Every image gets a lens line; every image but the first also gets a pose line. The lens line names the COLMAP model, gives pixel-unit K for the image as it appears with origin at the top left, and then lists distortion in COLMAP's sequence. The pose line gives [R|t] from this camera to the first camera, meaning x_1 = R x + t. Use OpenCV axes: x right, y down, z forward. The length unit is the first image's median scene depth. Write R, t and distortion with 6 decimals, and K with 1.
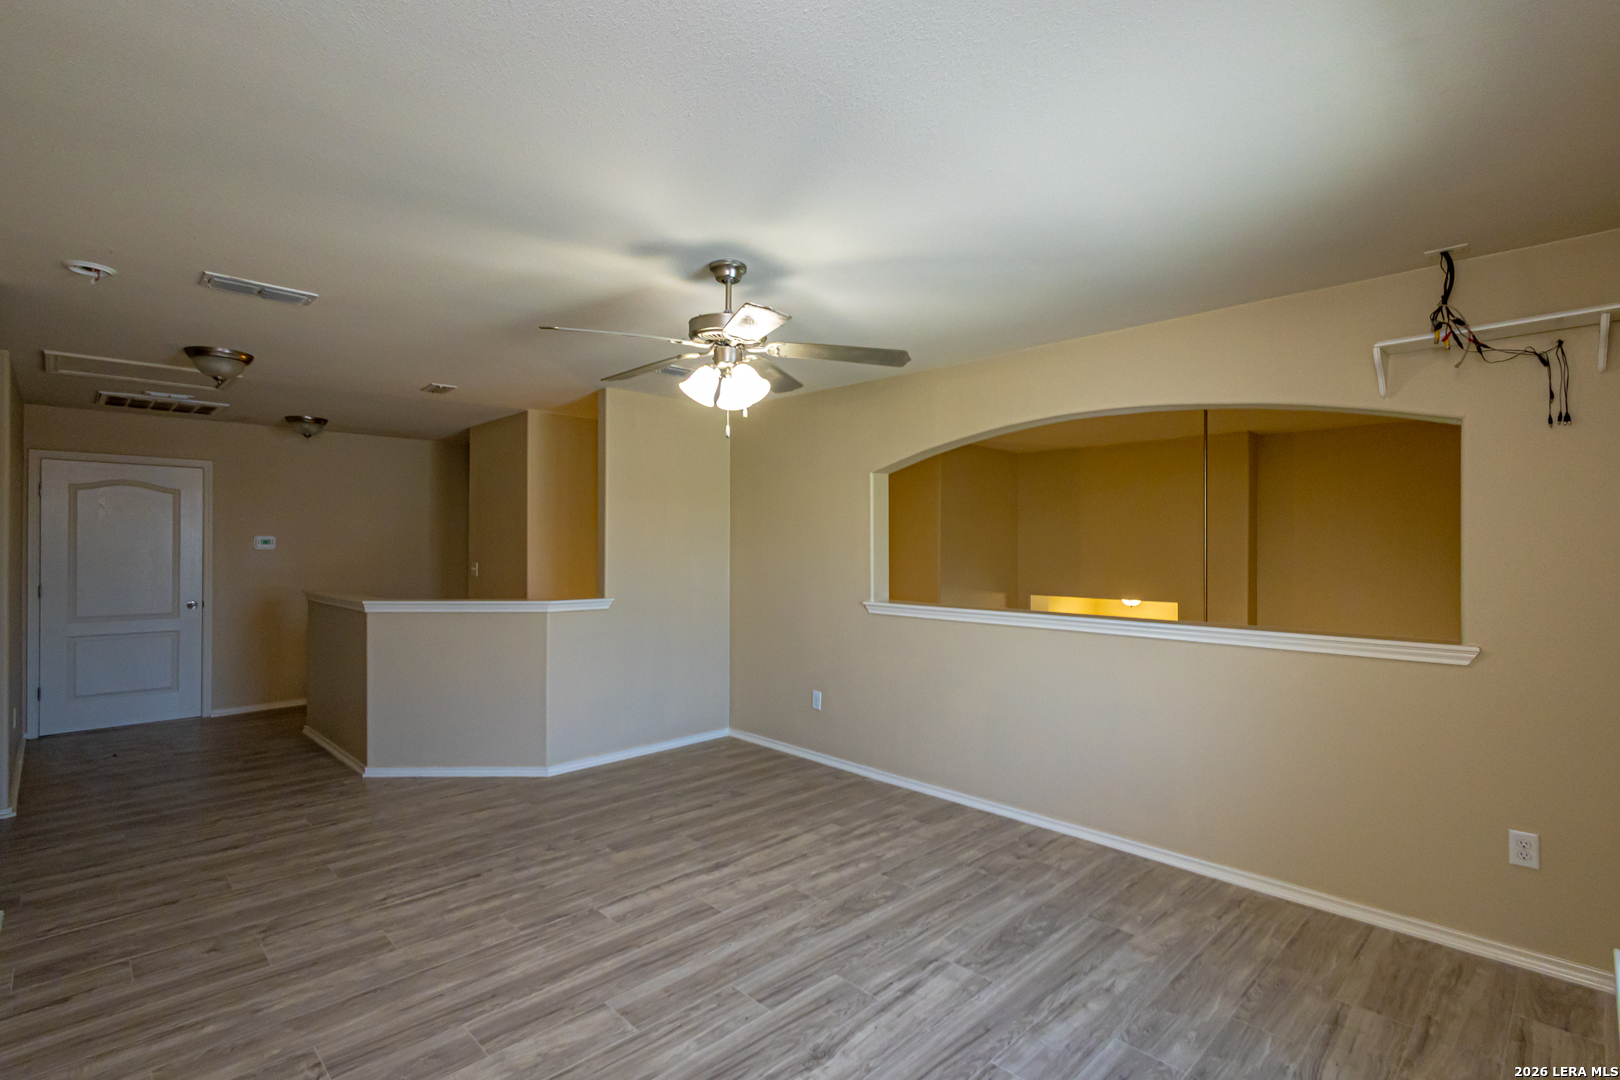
lens RADIAL K [[746.1, 0, 811.6], [0, 746.1, 538.5], [0, 0, 1]] dist [0.007666, 0.000093]
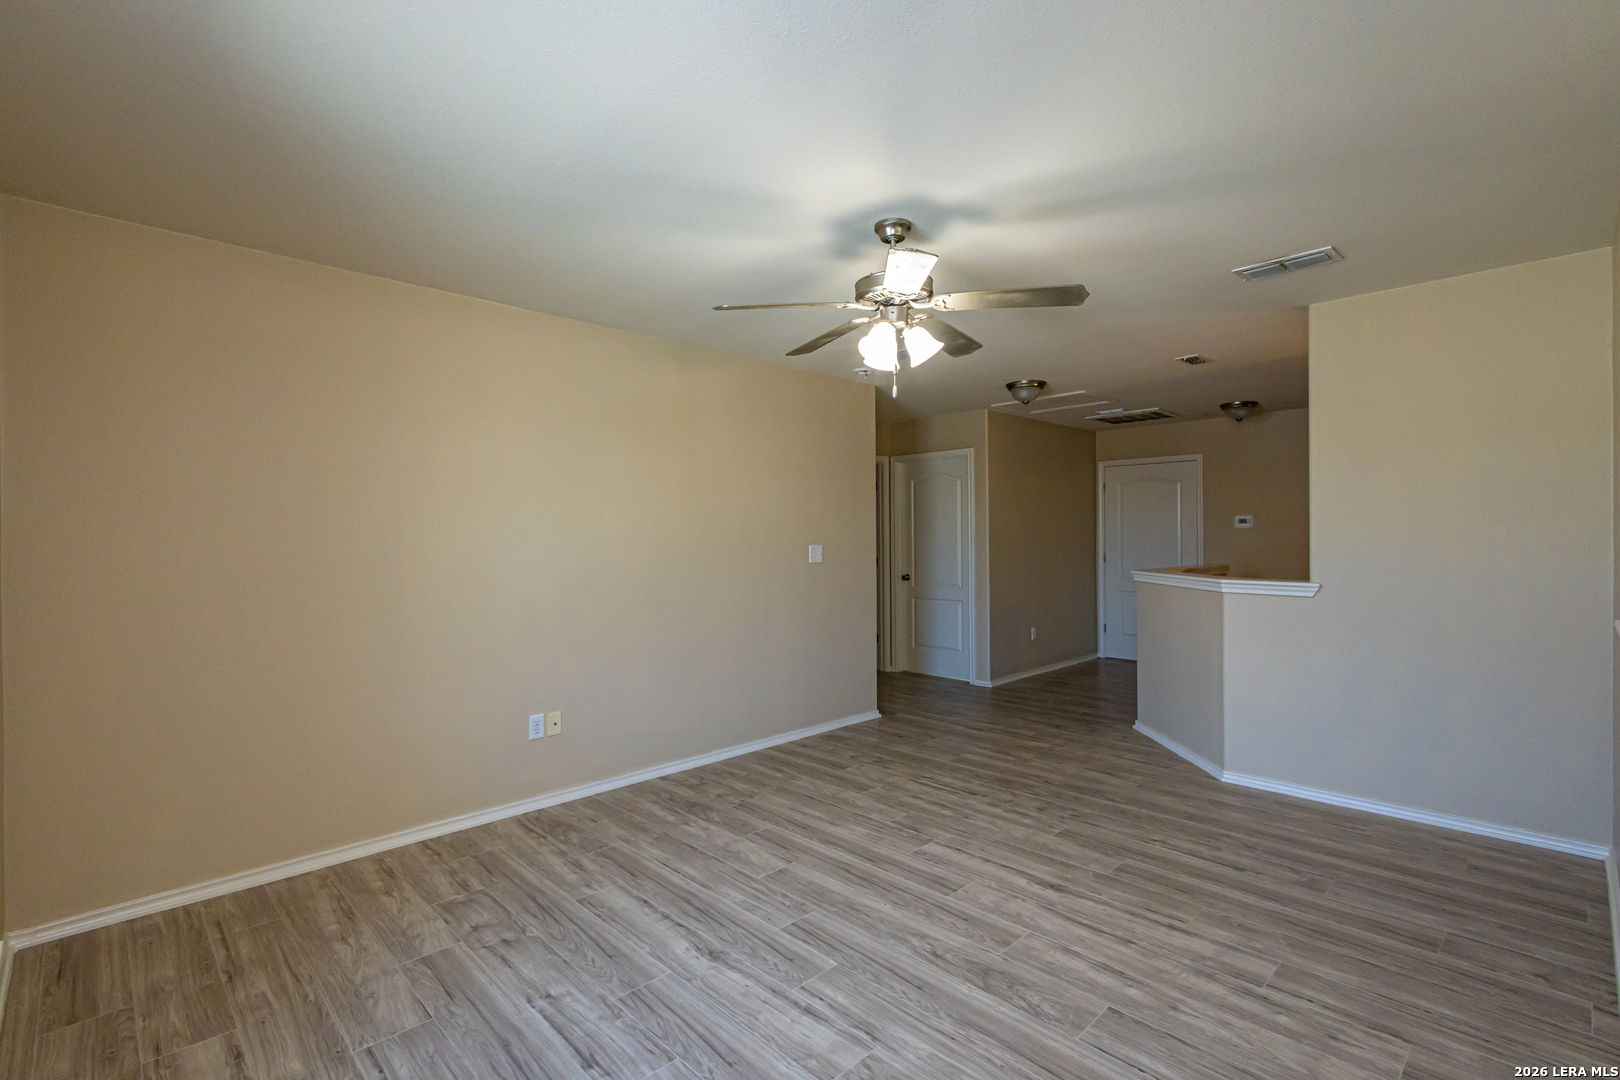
lens RADIAL K [[746.1, 0, 811.6], [0, 746.1, 538.5], [0, 0, 1]] dist [0.007666, 0.000093]
pose [[-0.001832, -0.001044, -0.999998, 0.783579], [0.017159, 0.999852, -0.001075, 0.043653], [0.999851, -0.017161, -0.001813, 0.794857]]
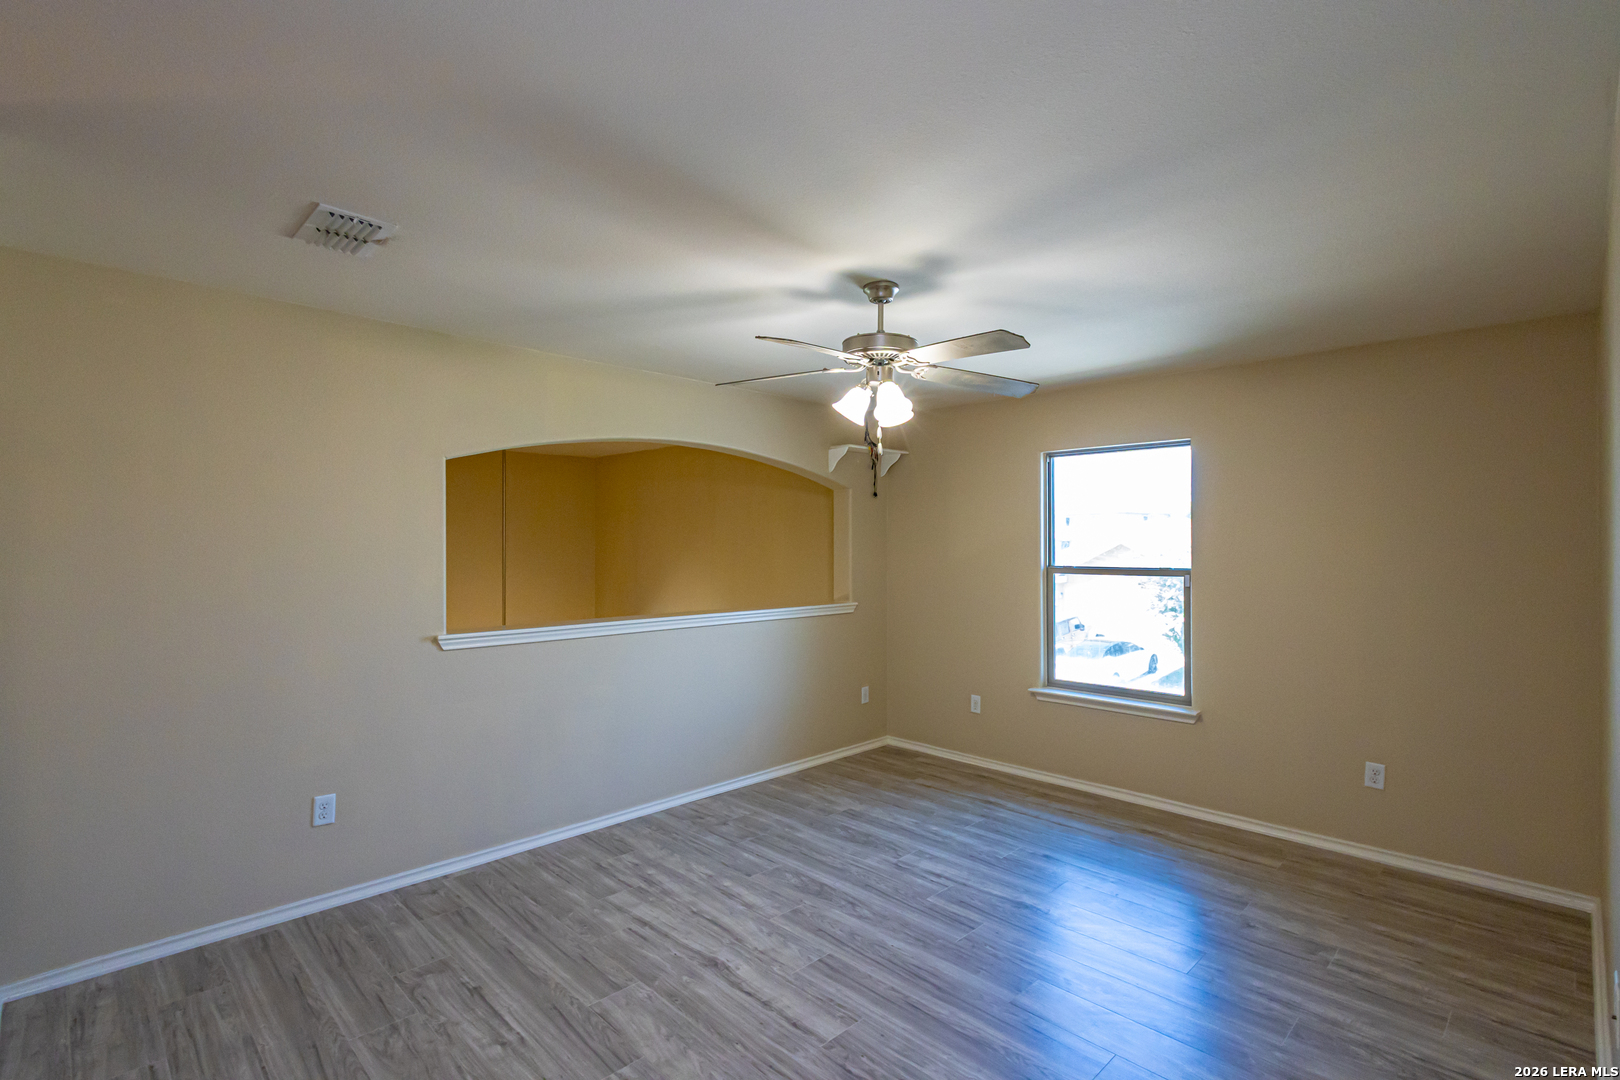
lens RADIAL K [[772.4, 0, 810.0], [0, 772.4, 540.0], [0, 0, 1]] dist [0.003981, 0.000231]
pose [[-0.005621, 0.002240, 0.999982, -1.029802], [-0.009910, 0.999948, -0.002295, -0.012924], [-0.999935, -0.009923, -0.005599, 0.982168]]
